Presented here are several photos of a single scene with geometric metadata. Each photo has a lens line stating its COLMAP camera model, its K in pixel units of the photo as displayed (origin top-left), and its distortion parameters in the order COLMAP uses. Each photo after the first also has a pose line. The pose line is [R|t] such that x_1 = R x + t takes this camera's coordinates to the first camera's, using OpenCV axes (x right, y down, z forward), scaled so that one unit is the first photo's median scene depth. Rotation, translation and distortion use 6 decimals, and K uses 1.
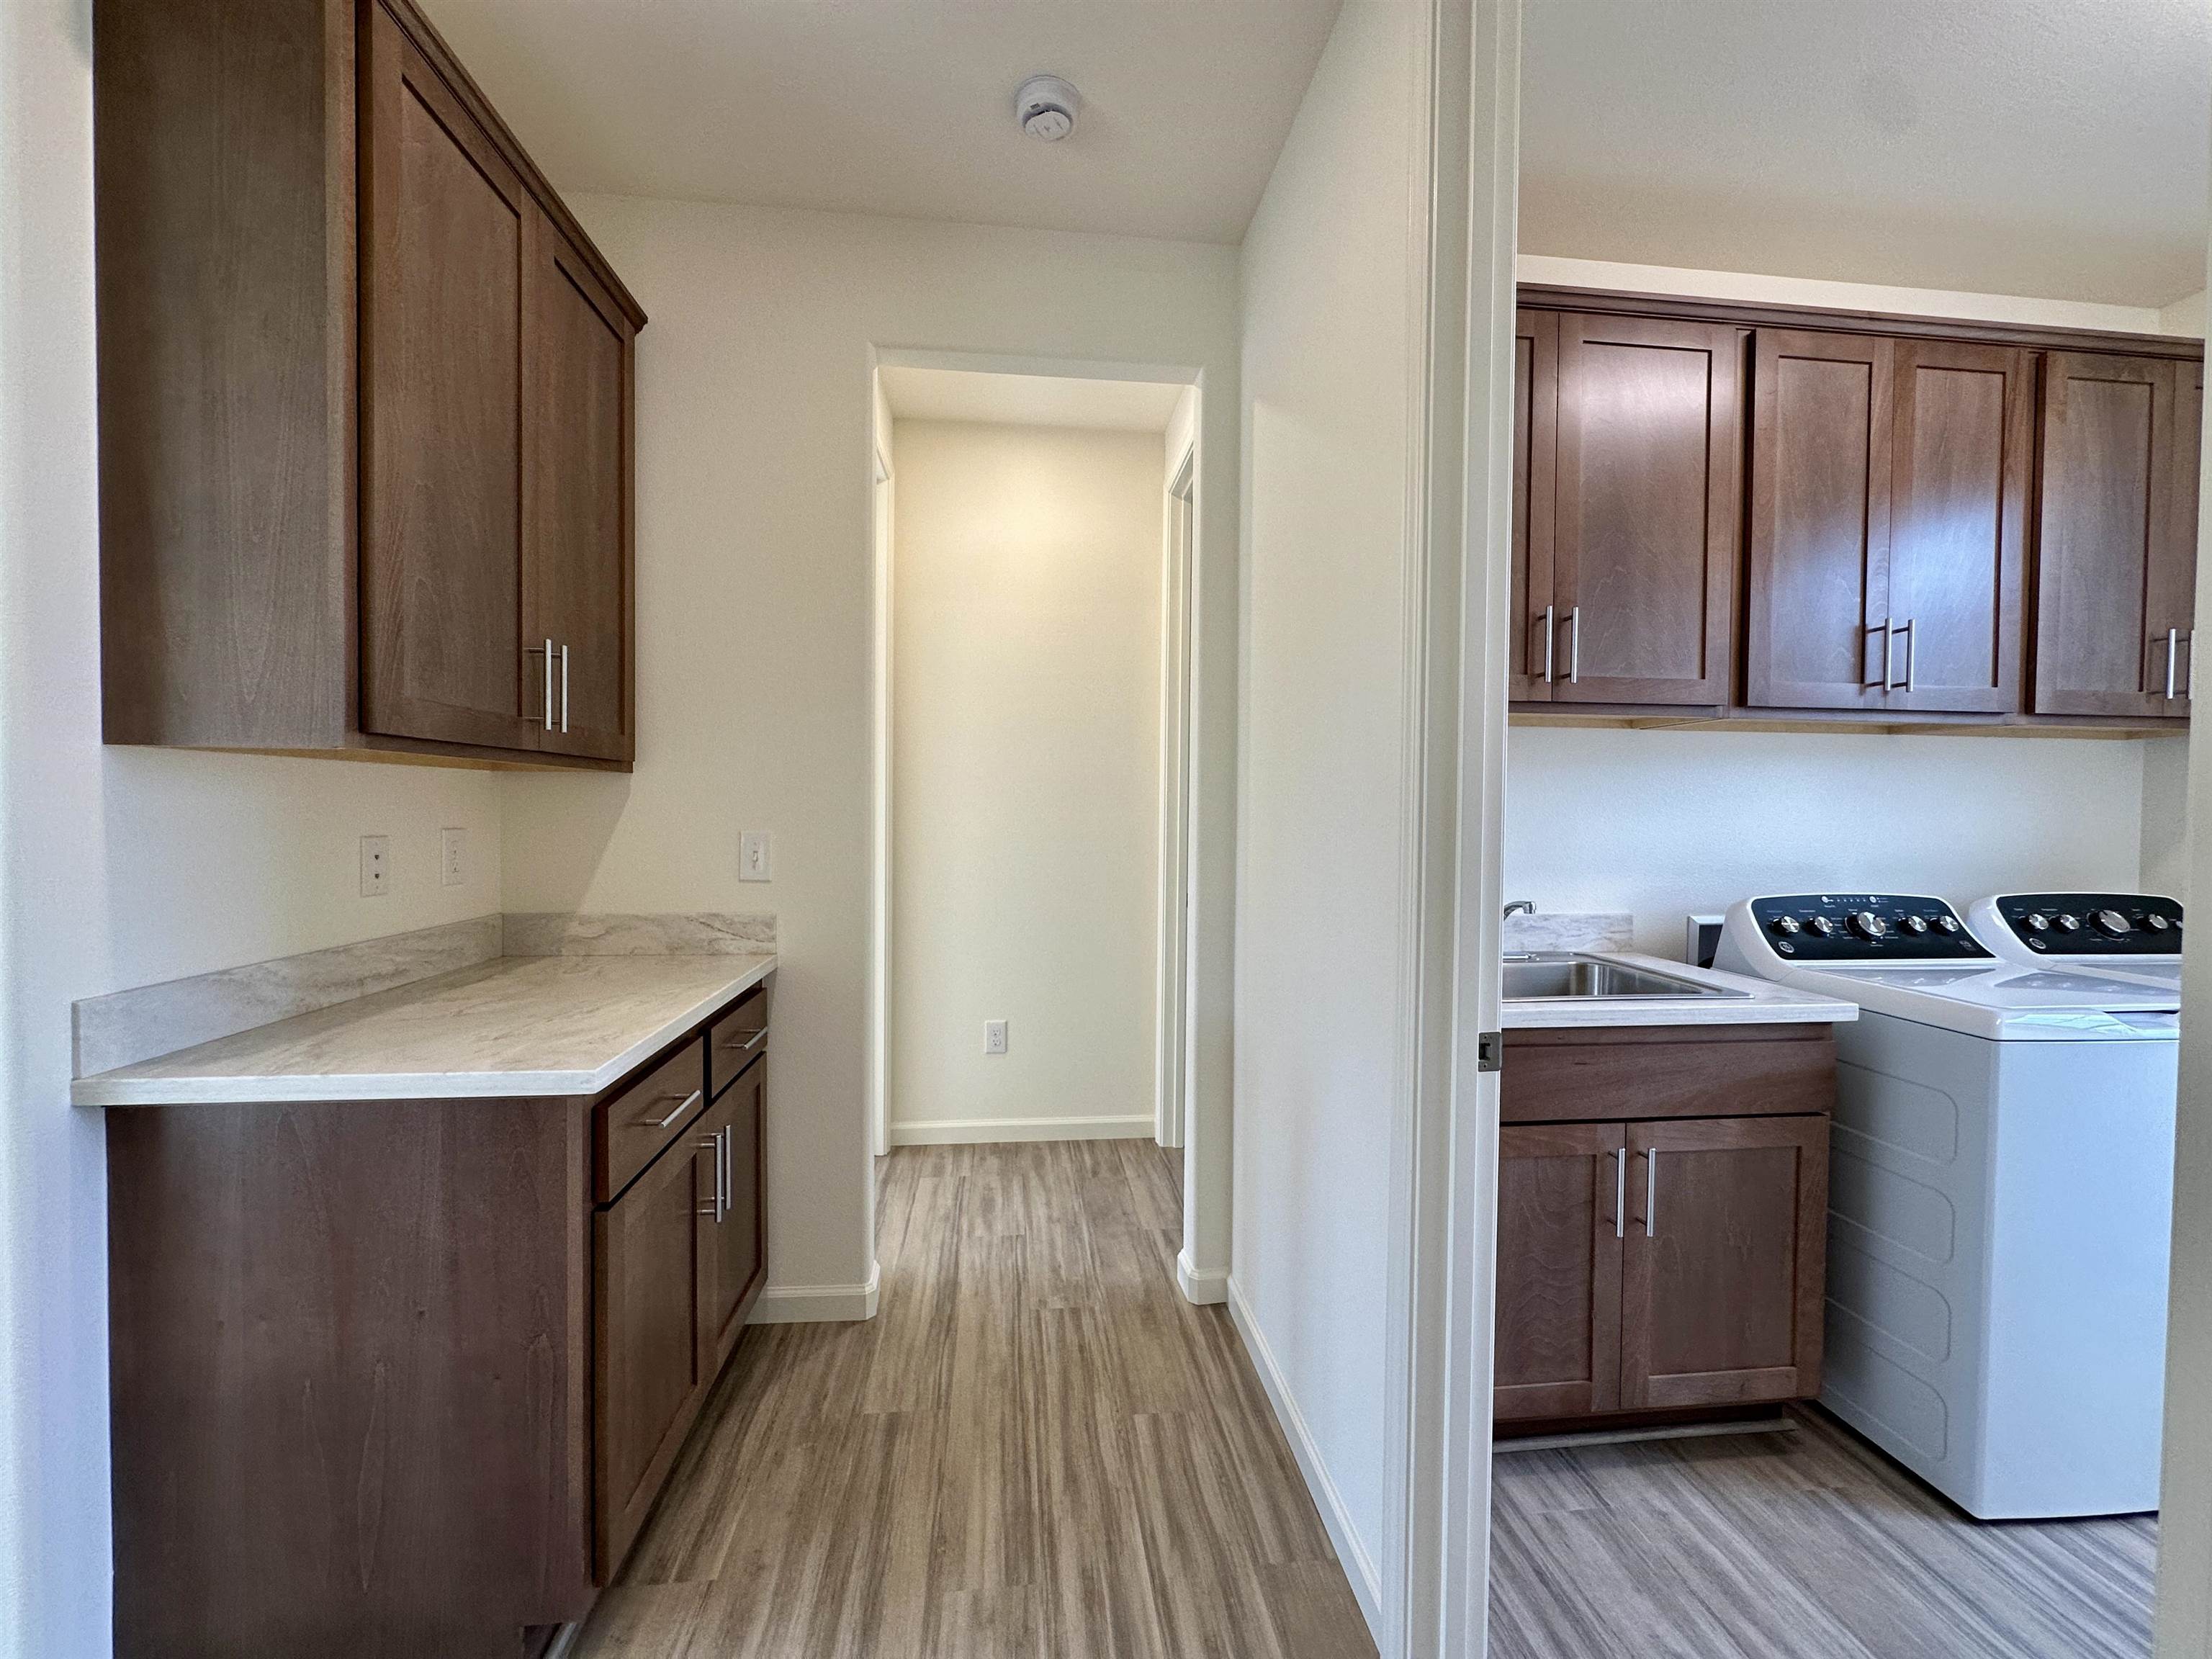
lens RADIAL K [[882.7, 0, 1106.0], [0, 882.7, 829.5], [0, 0, 1]] dist [-0.004402, 0.000146]
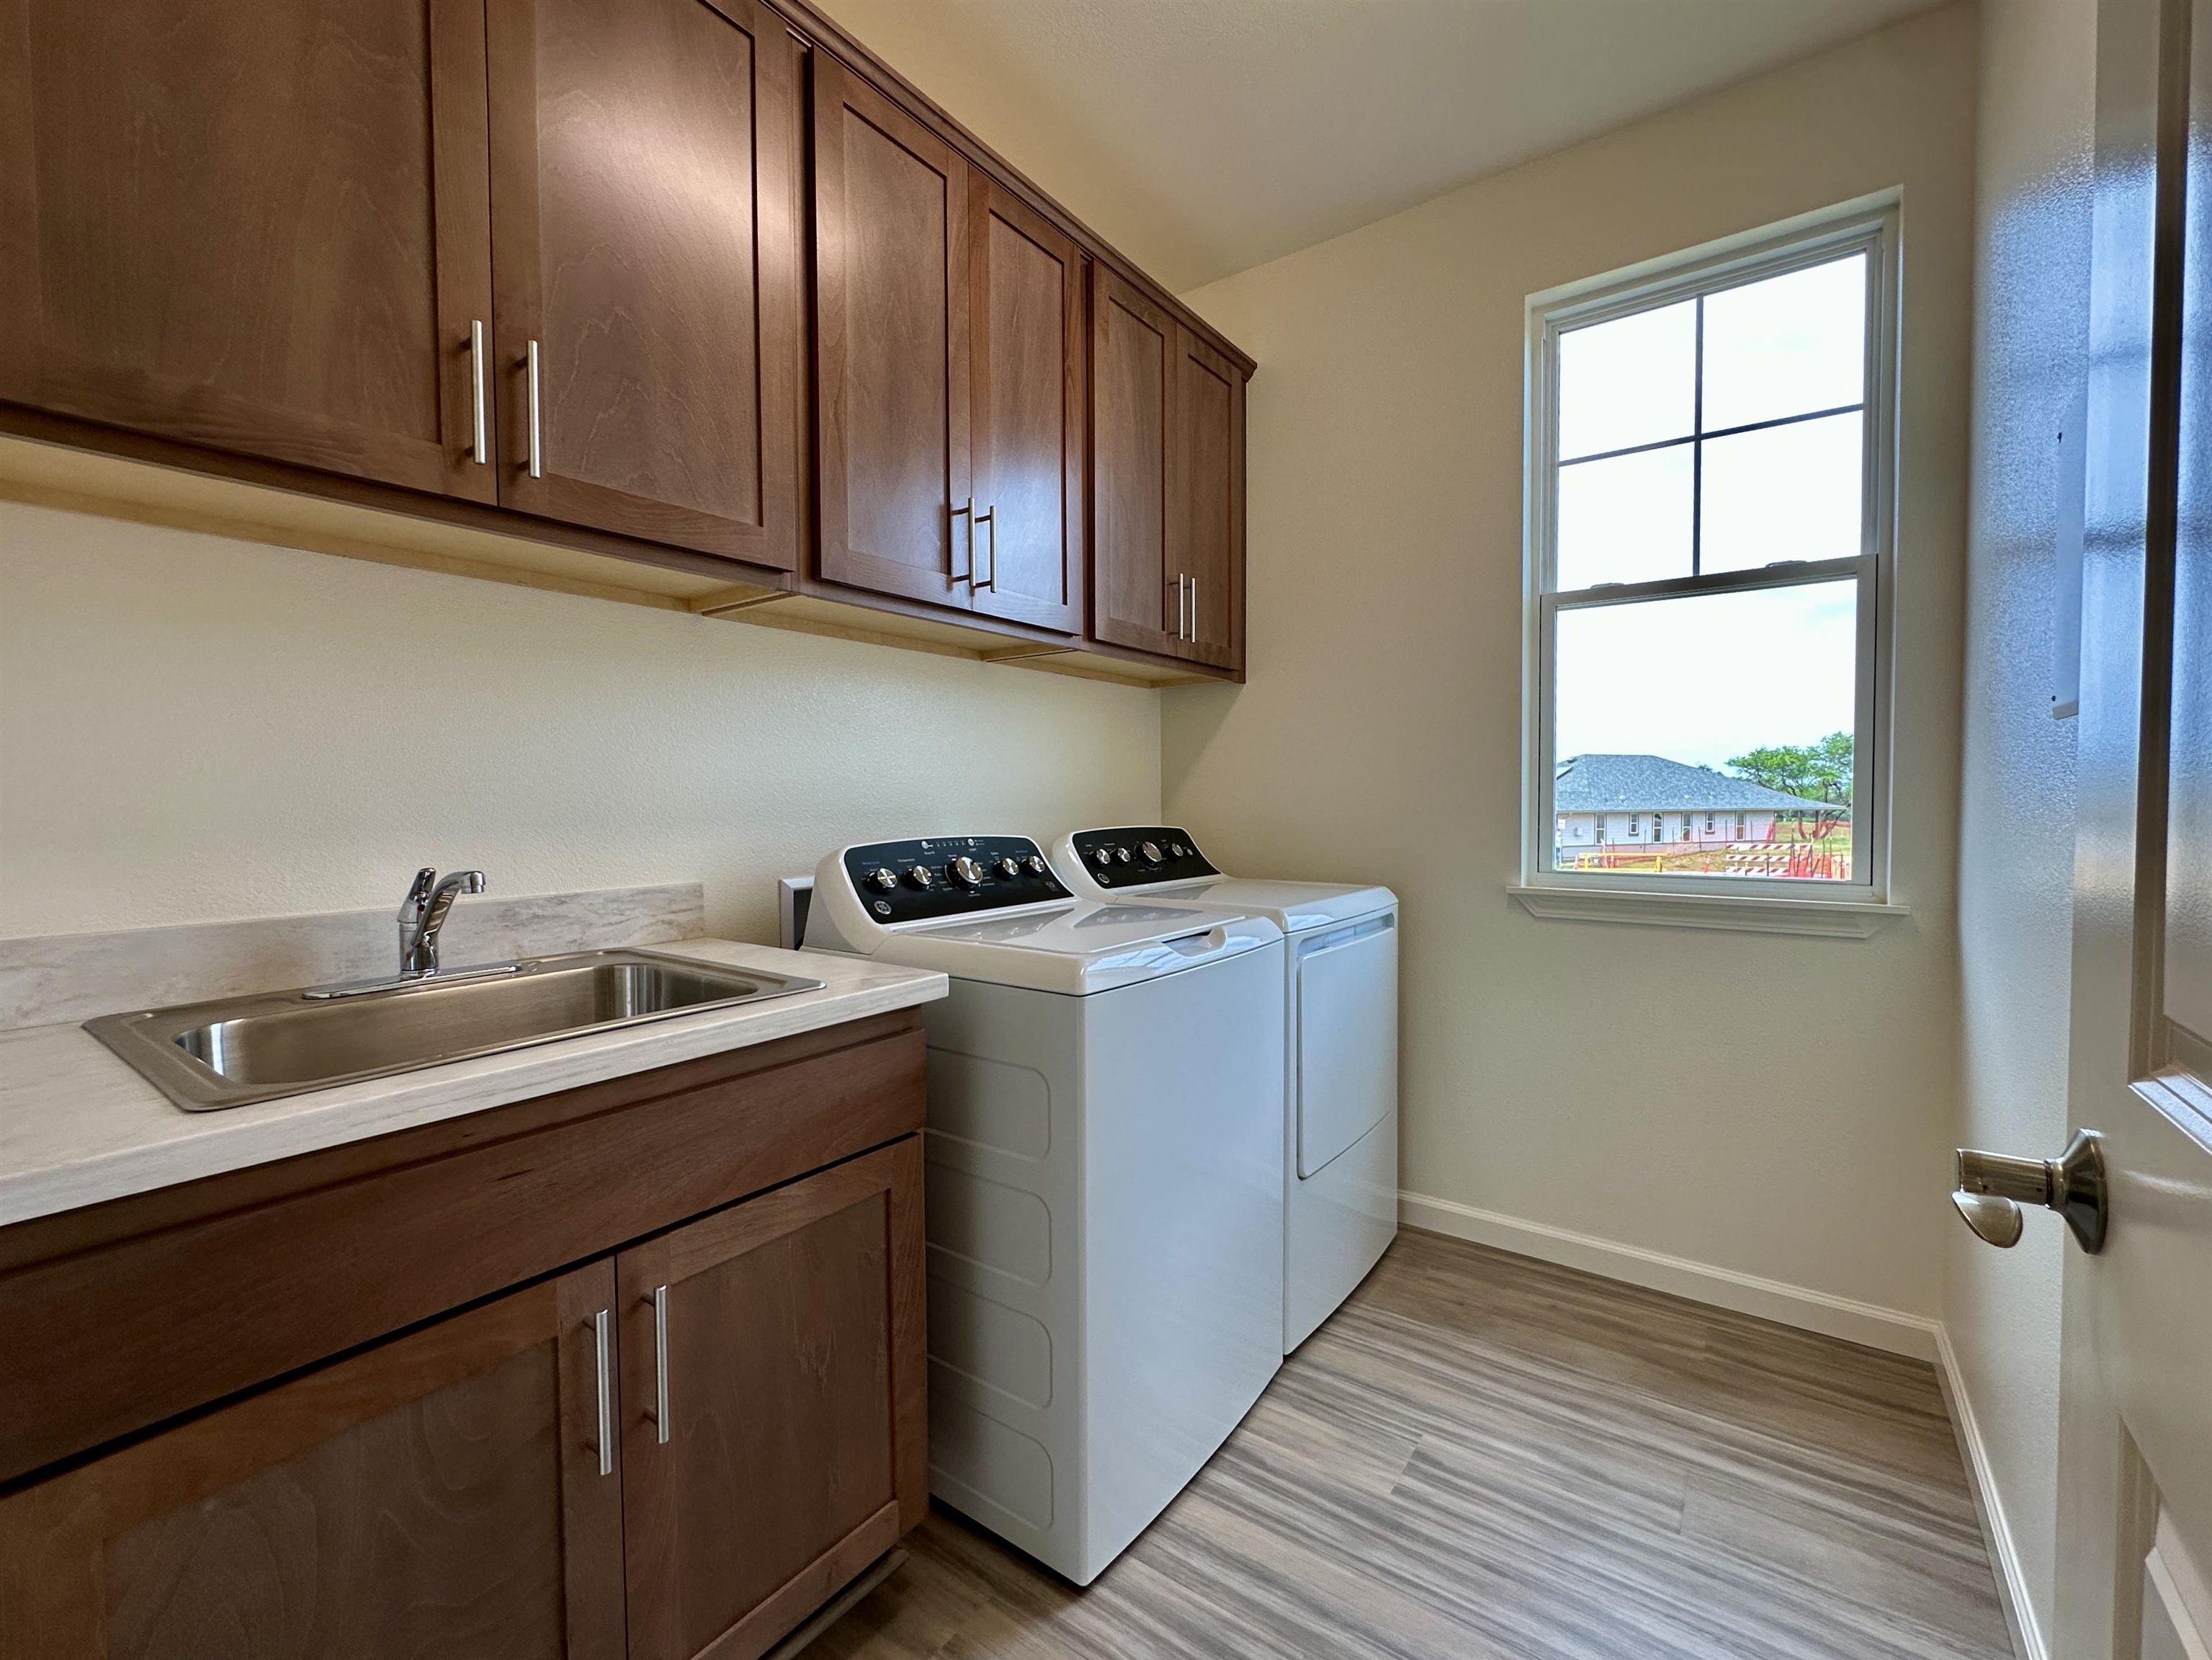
lens RADIAL K [[928.6, 0, 1111.6], [0, 928.6, 827.4], [0, 0, 1]] dist [-0.003358, -0.000199]
pose [[0.665666, -0.036520, 0.745356, 0.310856], [0.028777, 0.999315, 0.023263, 0.051470], [-0.745695, 0.005964, 0.666261, 0.316923]]
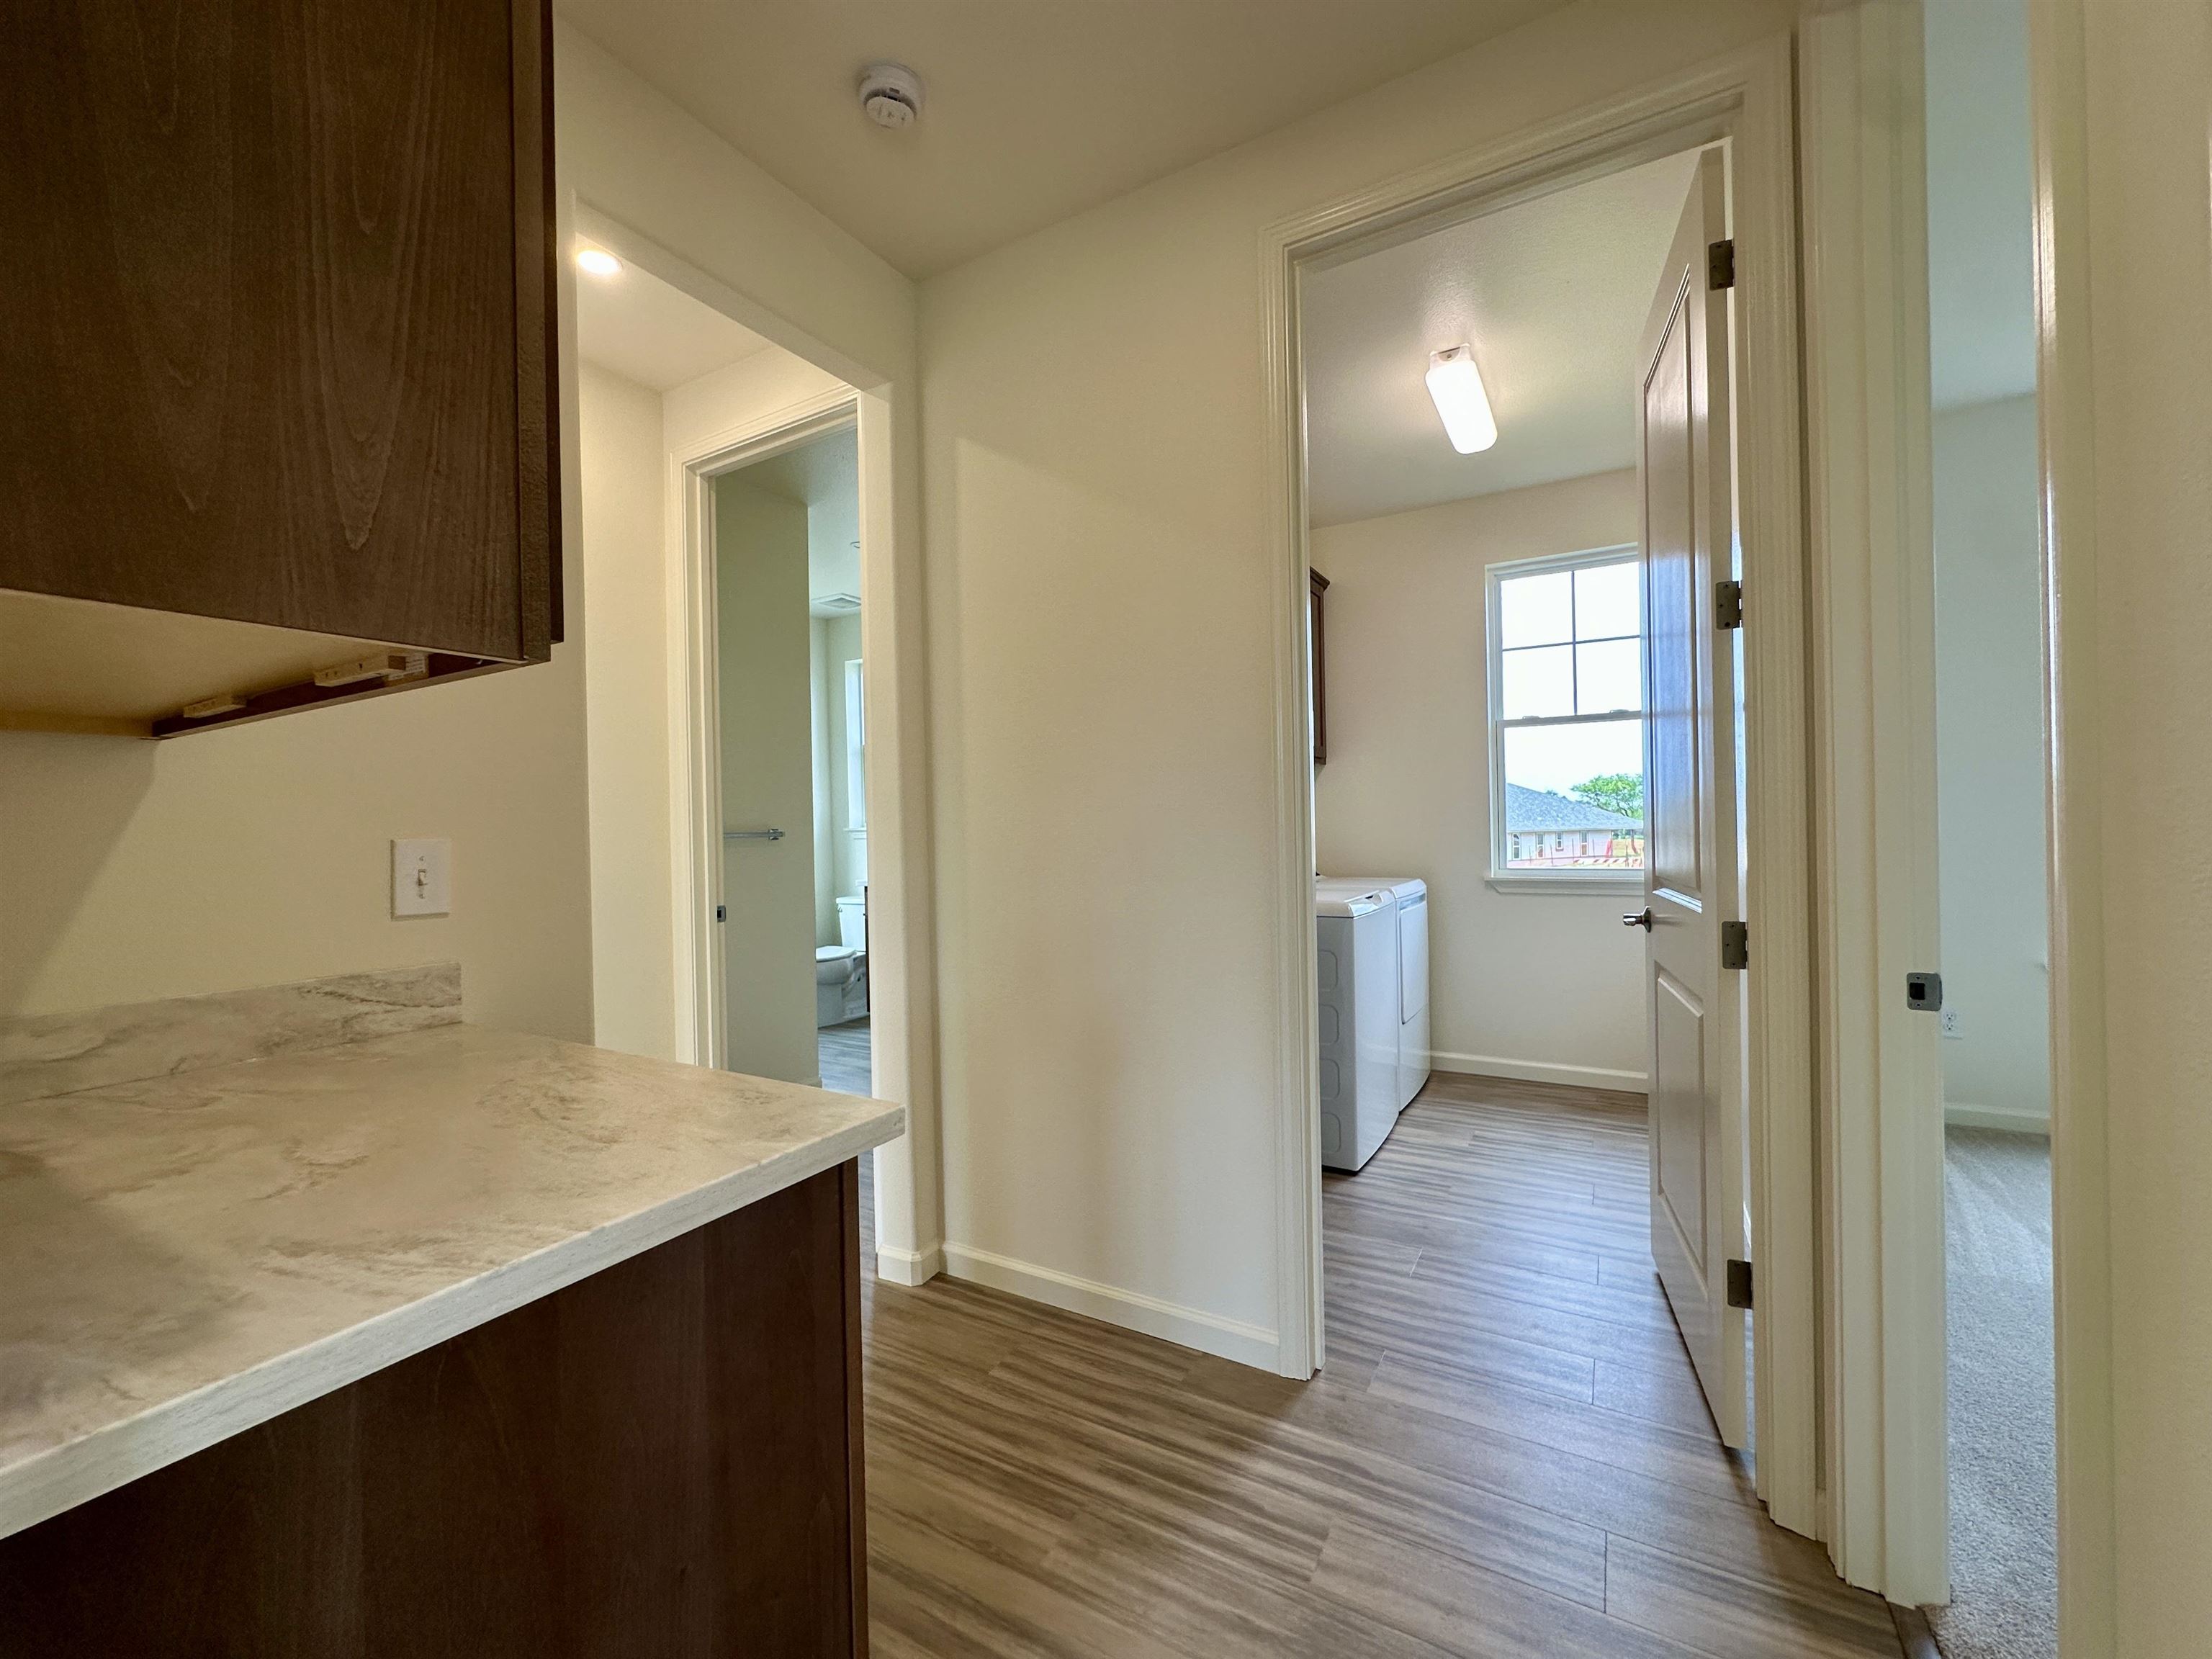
lens RADIAL K [[882.7, 0, 1106.0], [0, 882.7, 829.5], [0, 0, 1]] dist [-0.004402, 0.000146]
pose [[0.586919, -0.025247, 0.809252, -0.671220], [0.044104, 0.999027, -0.000819, 0.018643], [-0.808443, 0.036172, 0.587461, 0.223111]]
